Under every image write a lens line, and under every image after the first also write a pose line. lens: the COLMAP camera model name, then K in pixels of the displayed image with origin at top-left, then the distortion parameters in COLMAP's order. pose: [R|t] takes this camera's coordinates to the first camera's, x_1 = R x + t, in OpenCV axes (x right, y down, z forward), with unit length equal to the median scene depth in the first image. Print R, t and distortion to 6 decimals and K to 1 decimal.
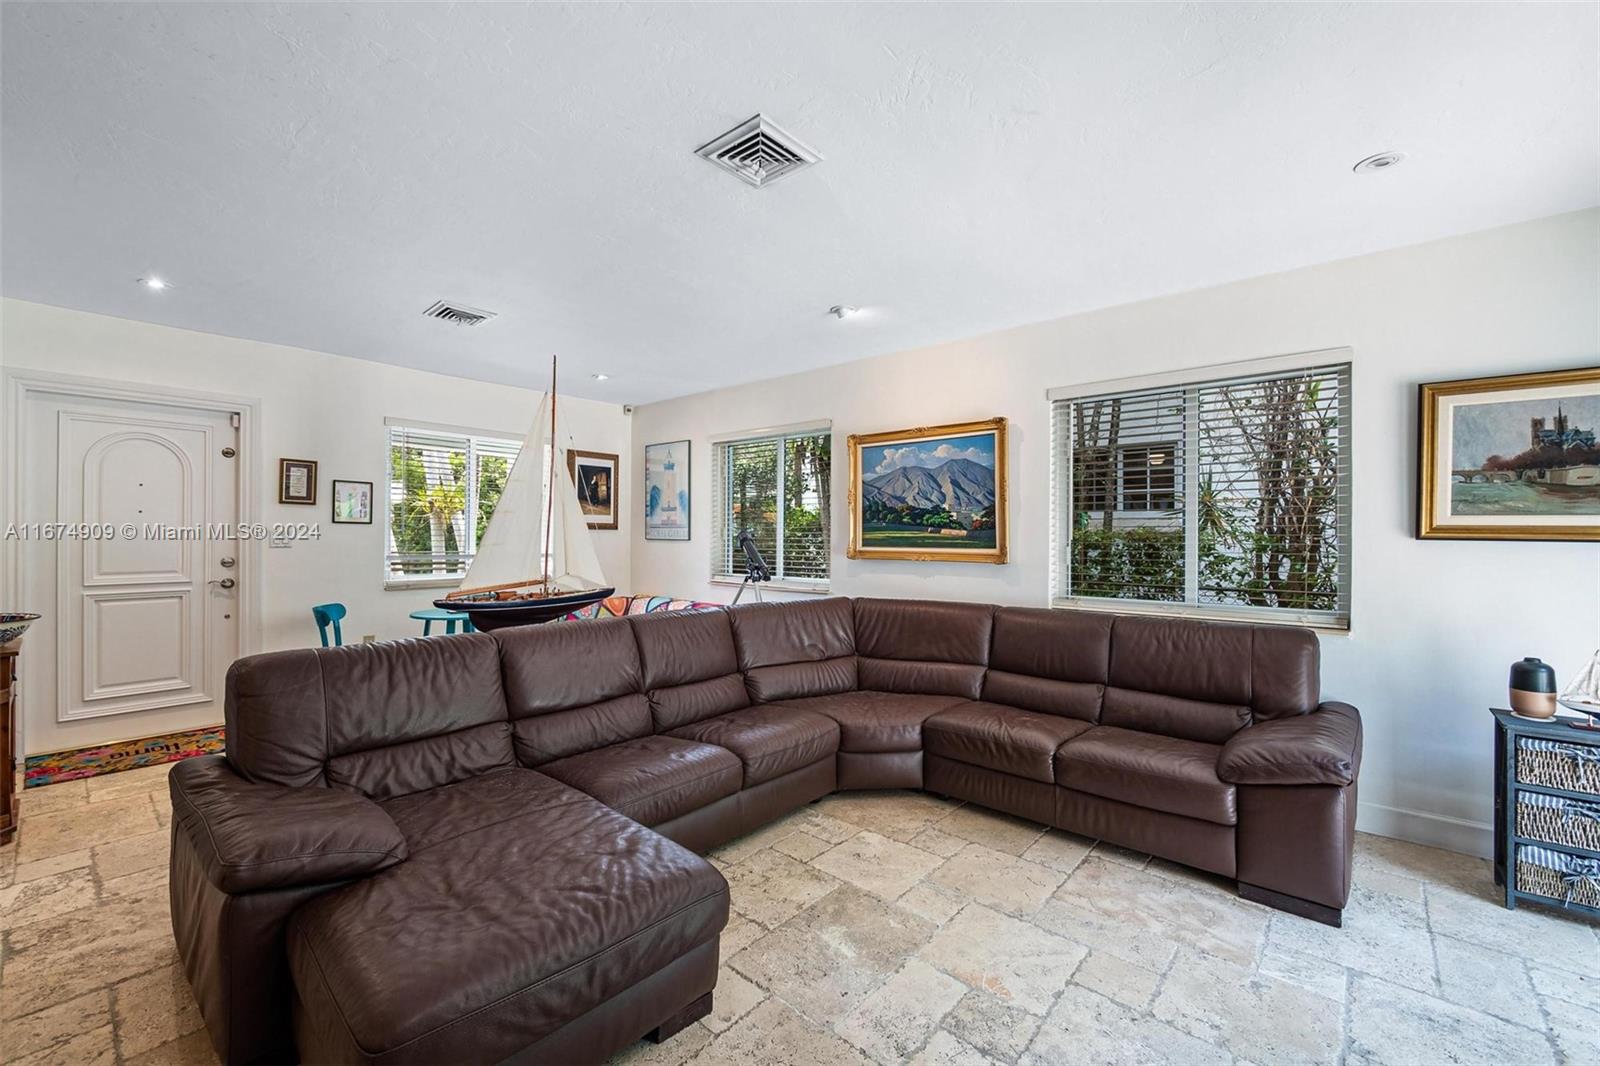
lens RADIAL K [[657.9, 0, 800.0], [0, 657.9, 533.0], [0, 0, 1]] dist [-0.003488, -0.000123]
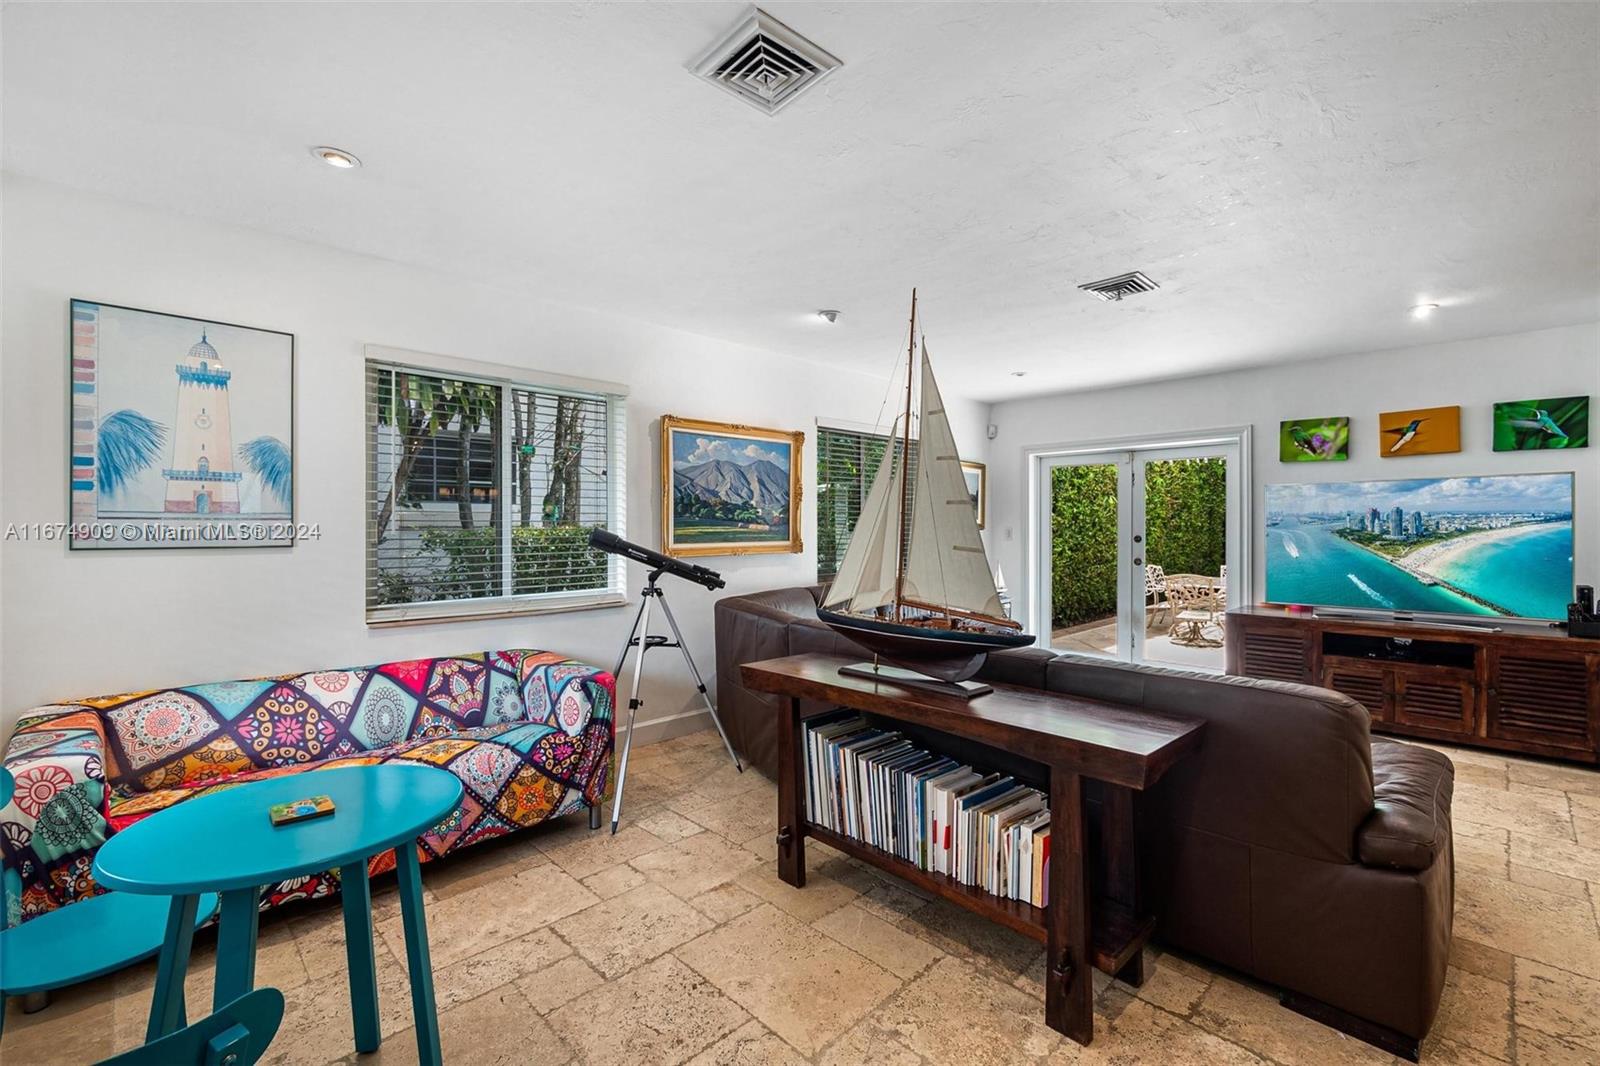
lens RADIAL K [[691.2, 0, 800.0], [0, 691.2, 533.0], [0, 0, 1]] dist [-0.000598, 0.000412]
pose [[0.073818, -0.012218, 0.997197, -0.880173], [0.003513, 0.999922, 0.011991, -0.004765], [-0.997266, 0.002618, 0.073855, 0.828764]]
